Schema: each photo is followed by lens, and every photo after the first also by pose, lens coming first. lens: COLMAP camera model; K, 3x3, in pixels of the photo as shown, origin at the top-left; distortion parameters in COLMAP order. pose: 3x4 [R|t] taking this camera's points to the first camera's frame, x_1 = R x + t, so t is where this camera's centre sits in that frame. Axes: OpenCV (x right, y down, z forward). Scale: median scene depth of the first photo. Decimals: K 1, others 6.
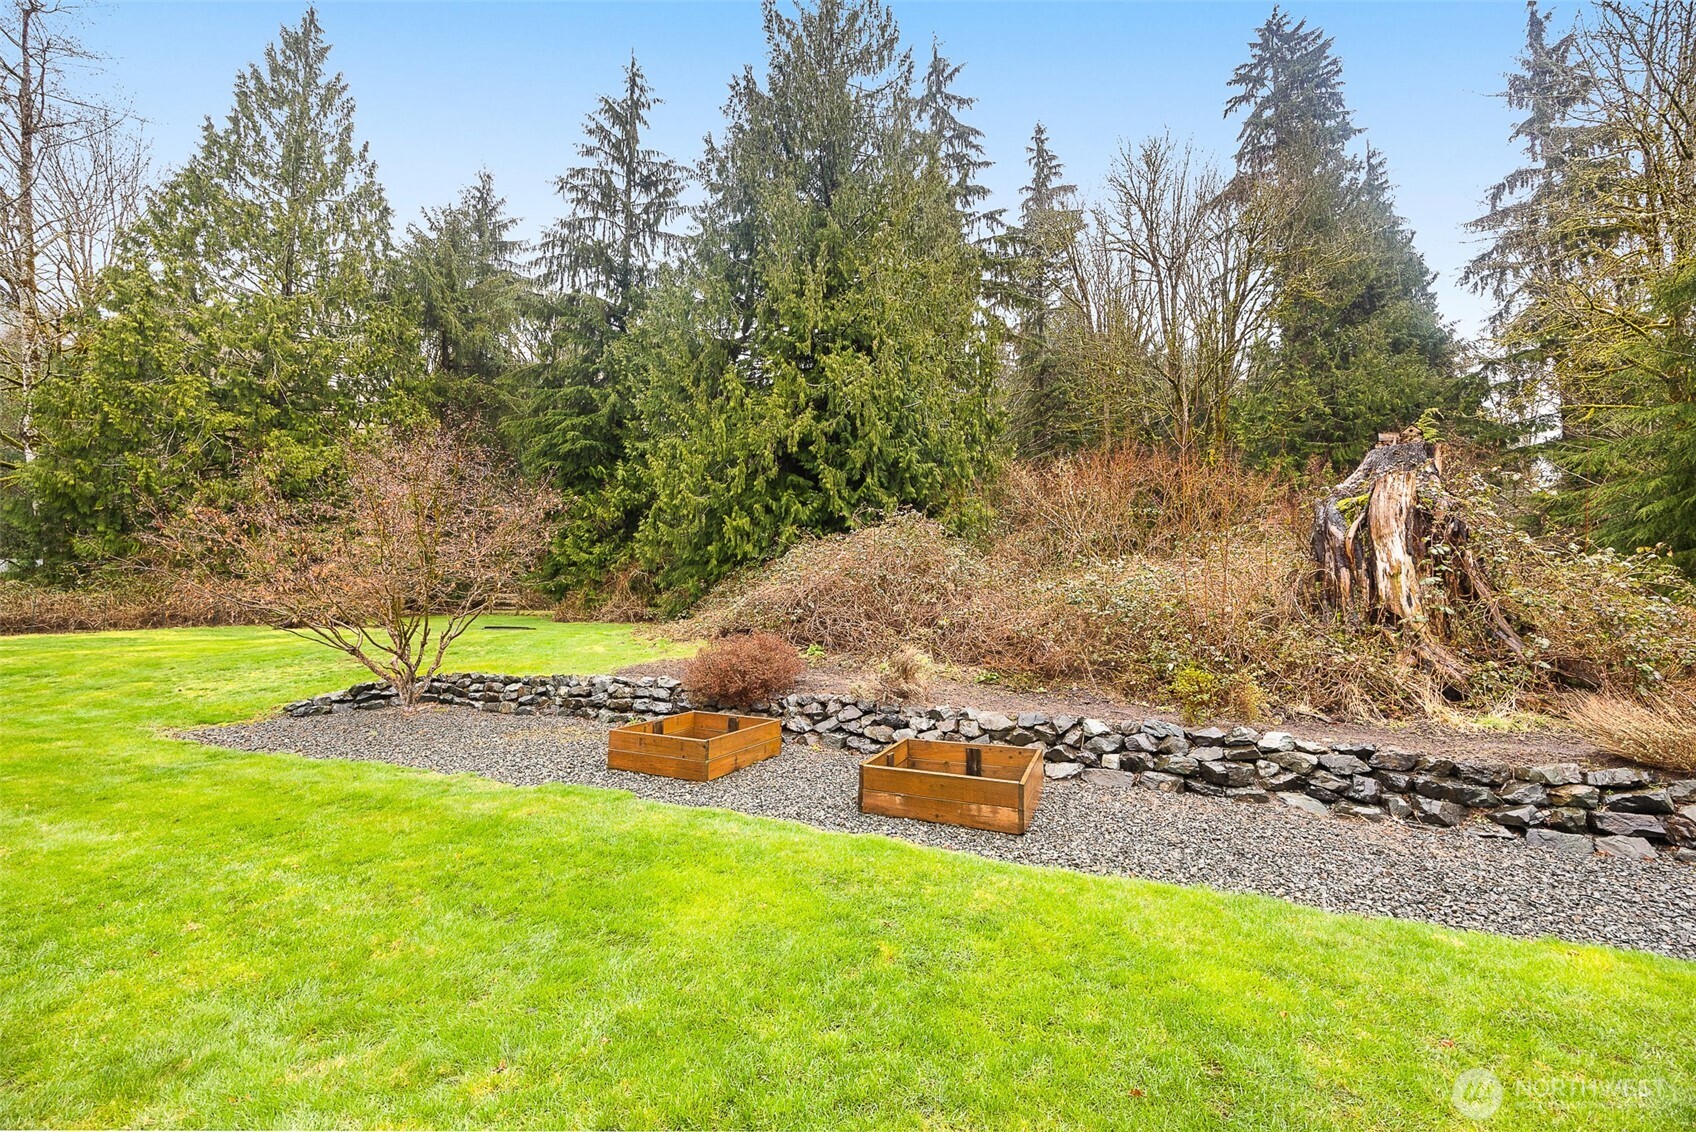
lens RADIAL K [[653.3, 0, 850.8], [0, 653.3, 559.1], [0, 0, 1]] dist [-0.001567, -0.000130]
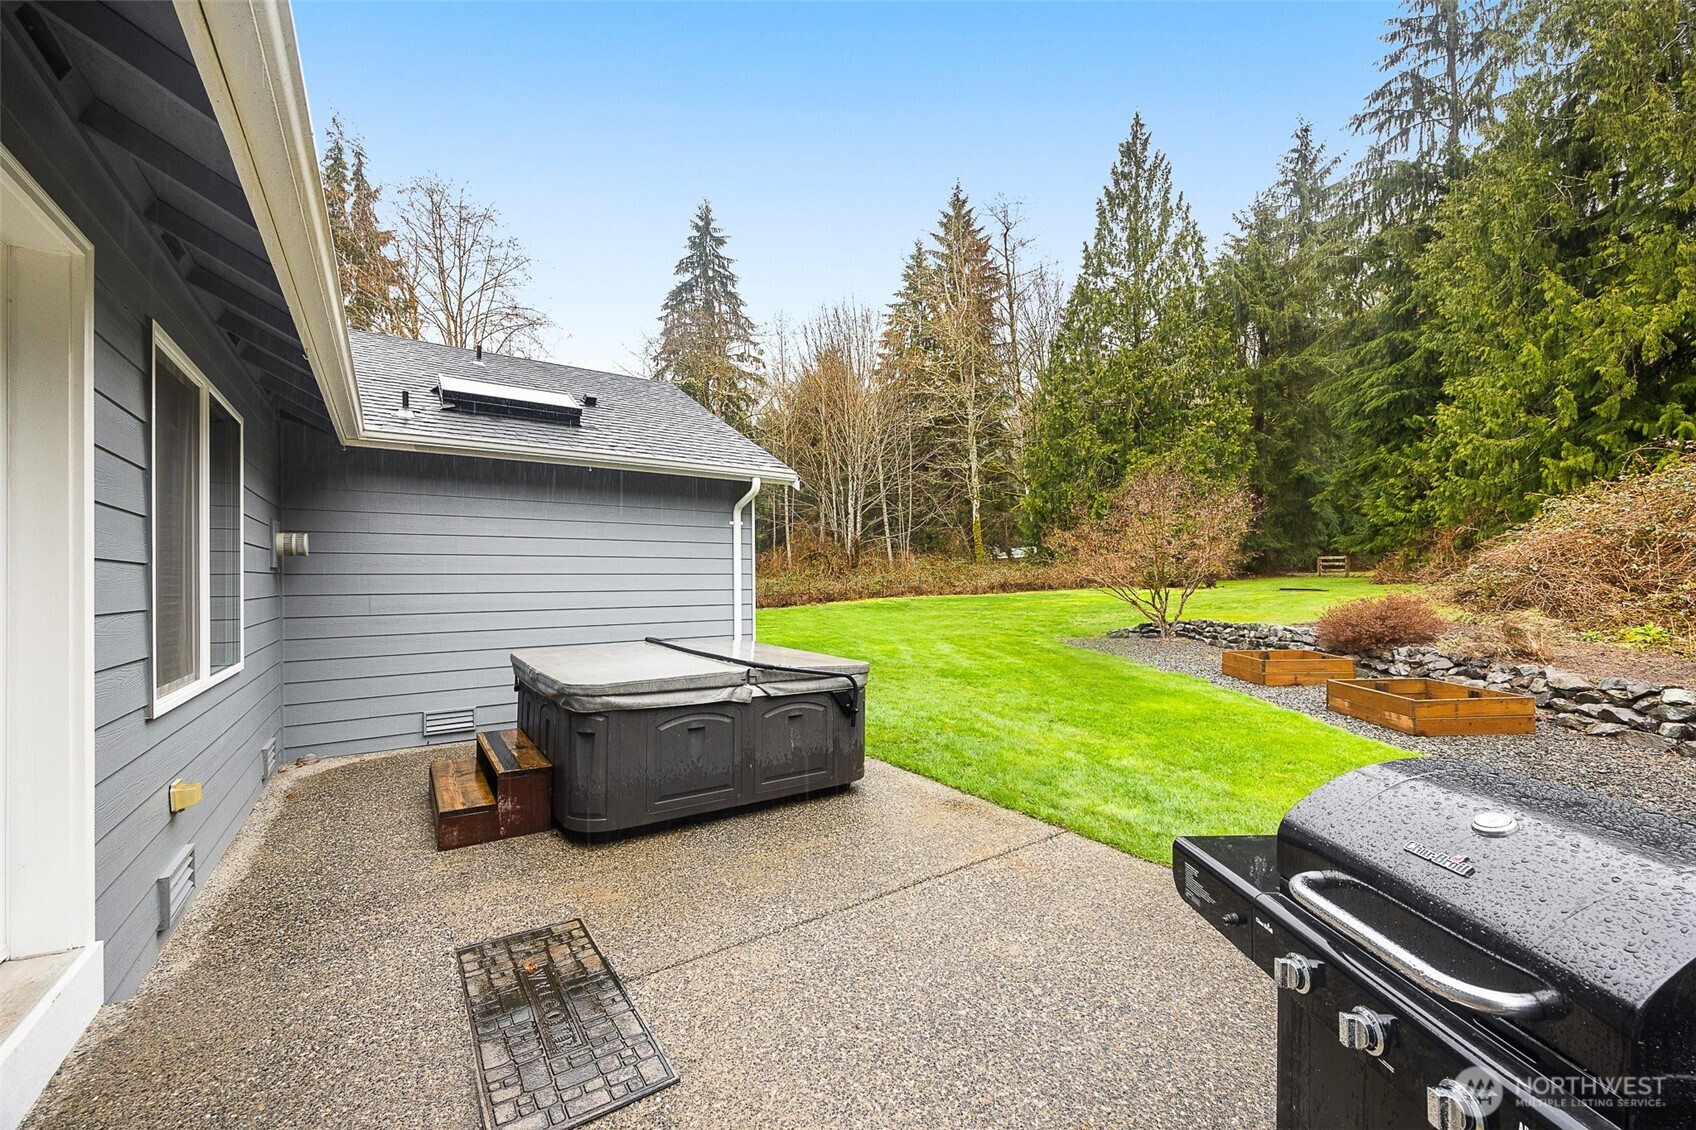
lens RADIAL K [[653.3, 0, 848.1], [0, 653.3, 584.2], [0, 0, 1]] dist [-0.001567, -0.000130]
pose [[0.365719, -0.001357, -0.930724, 0.182379], [0.092842, 0.995064, 0.035031, -0.012062], [0.926083, -0.099222, 0.364040, -0.103089]]
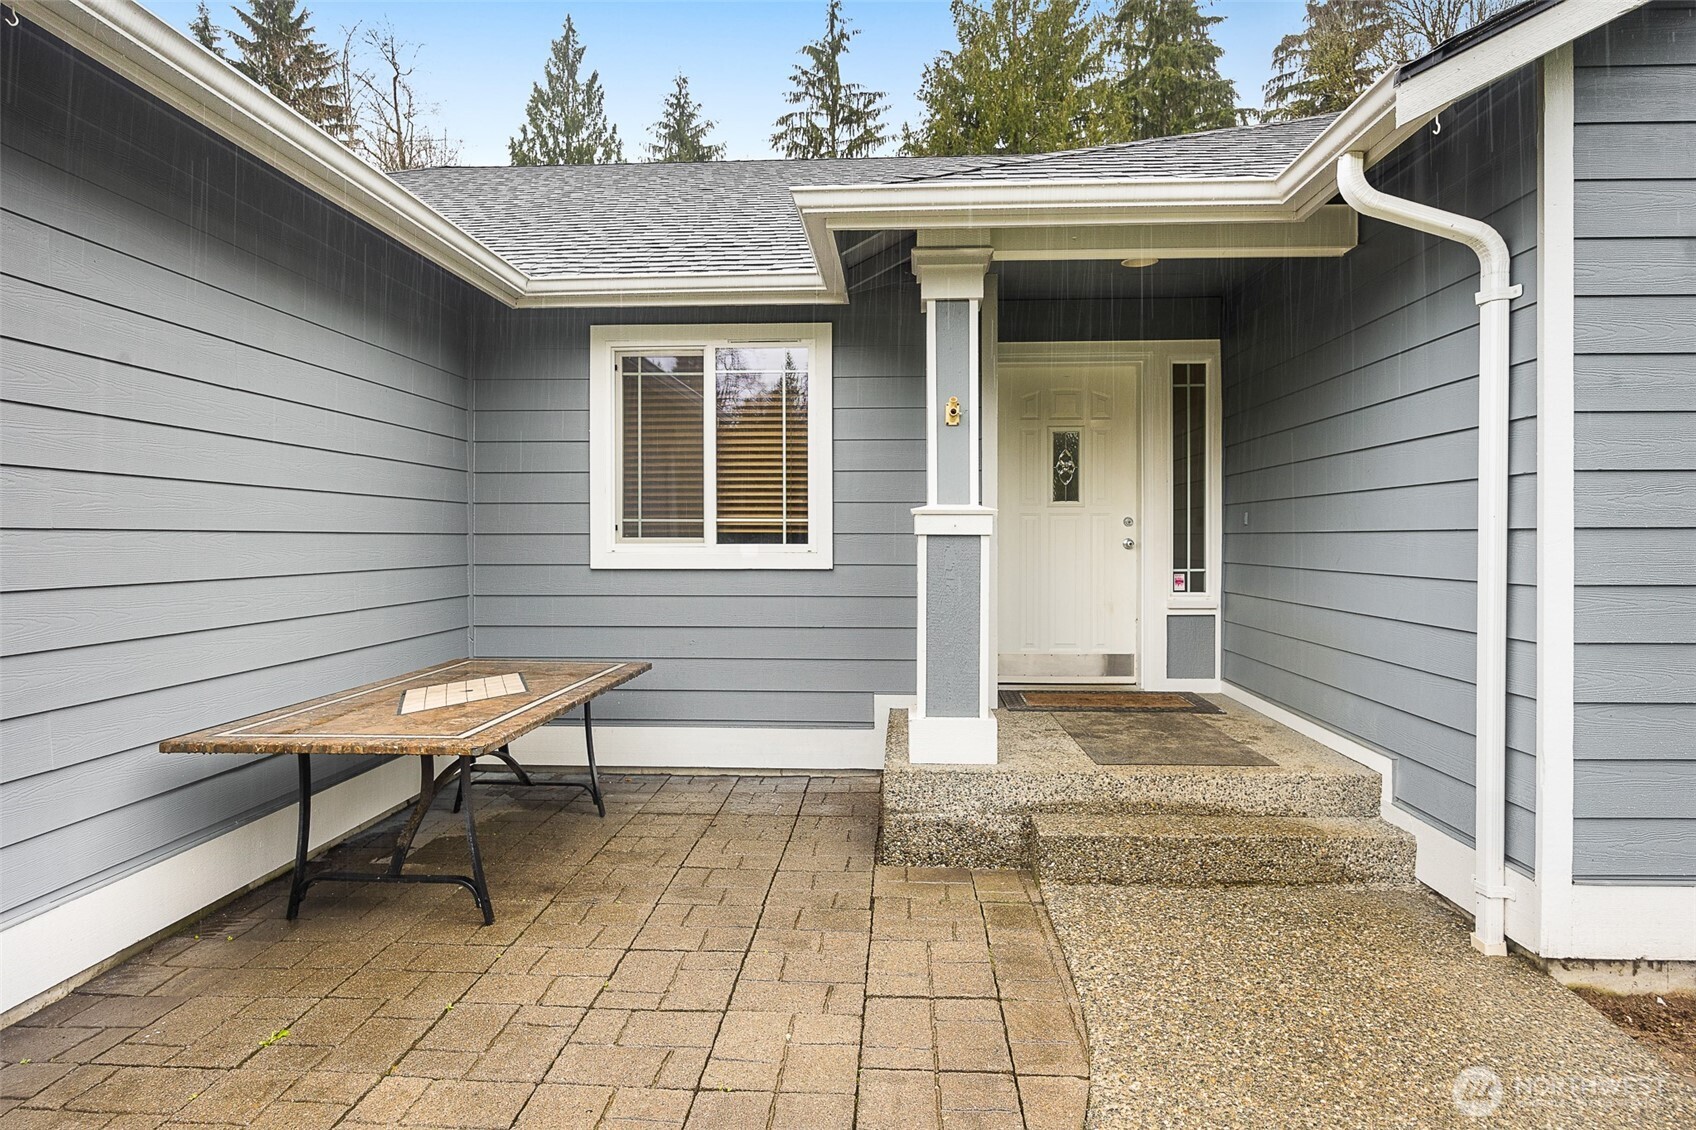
lens RADIAL K [[982.3, 0, 836.2], [0, 982.3, 551.1], [0, 0, 1]] dist [0.004999, 0.000470]
pose [[0.953770, 0.001522, -0.300533, 0.163848], [0.029053, 0.994837, 0.097240, -0.056863], [0.299129, -0.101476, 0.948802, -0.661136]]
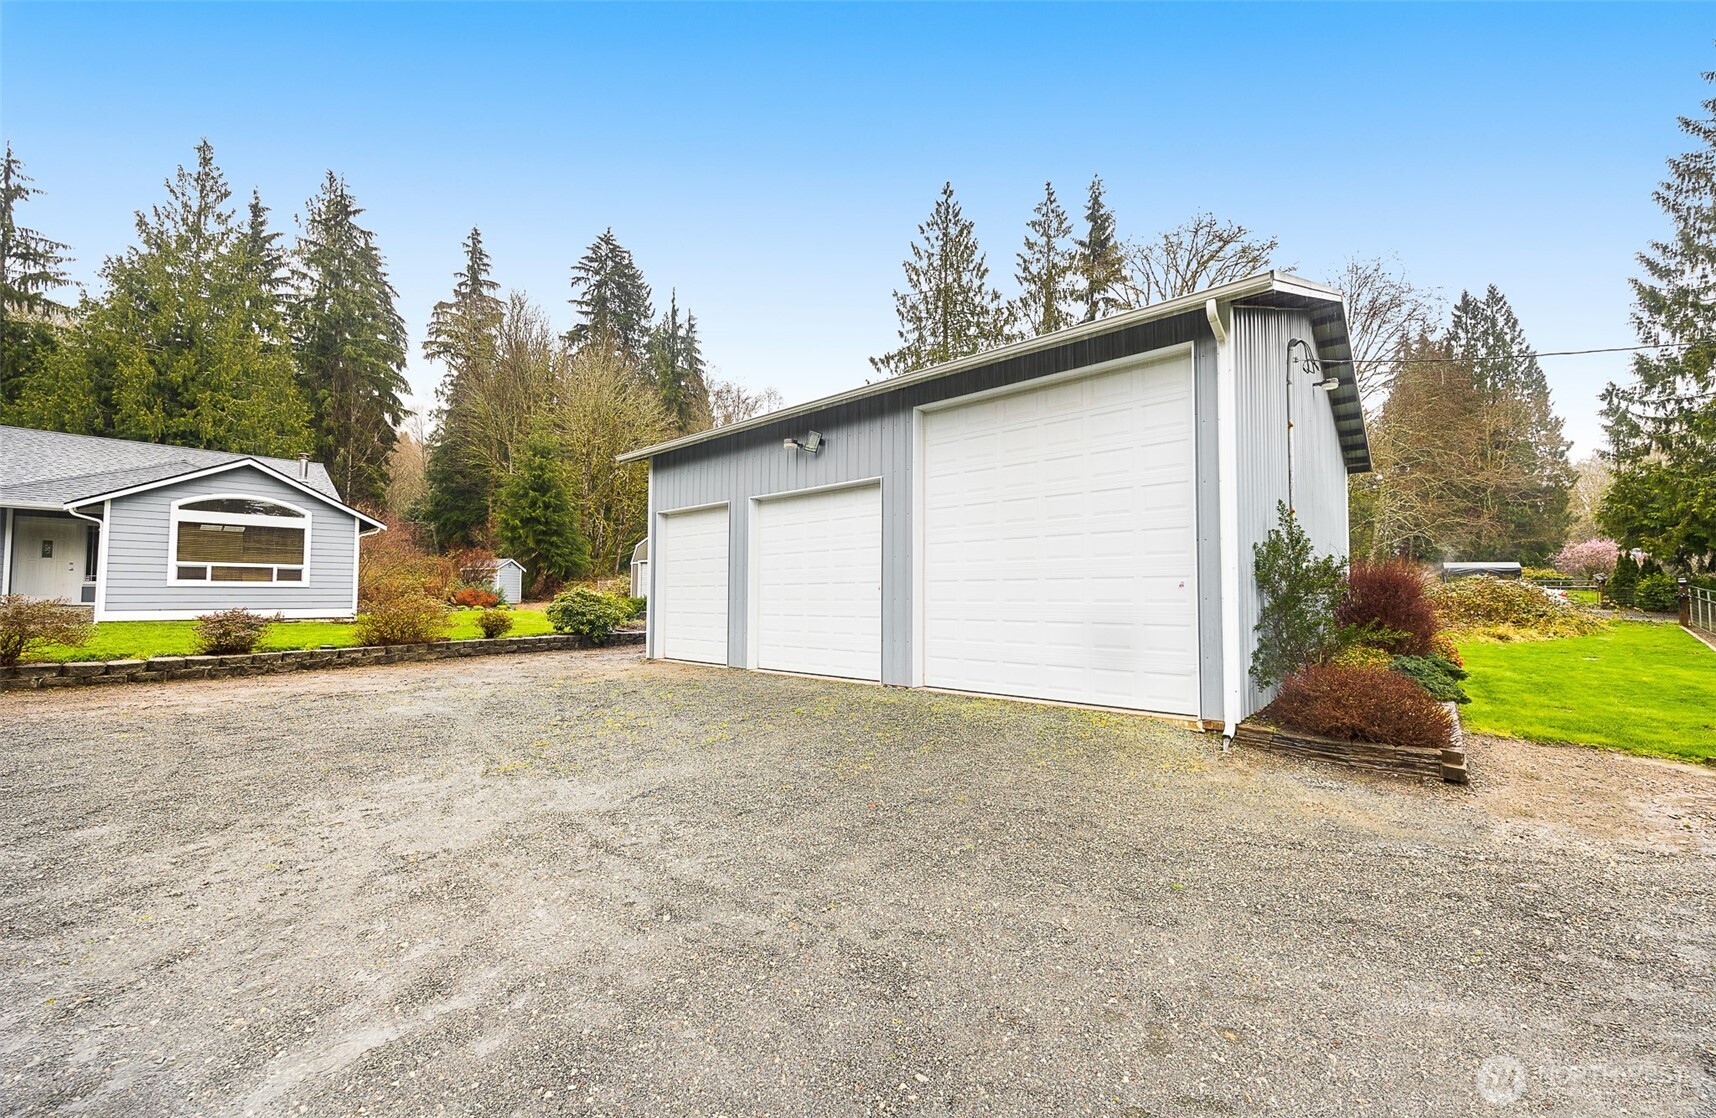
lens RADIAL K [[662.1, 0, 880.3], [0, 662.1, 570.1], [0, 0, 1]] dist [-0.002091, -0.001109]
pose [[0.814477, 0.019908, 0.579854, 0.395050], [-0.046303, 0.998454, 0.030758, -0.083910], [-0.578345, -0.051900, 0.814140, -1.295697]]
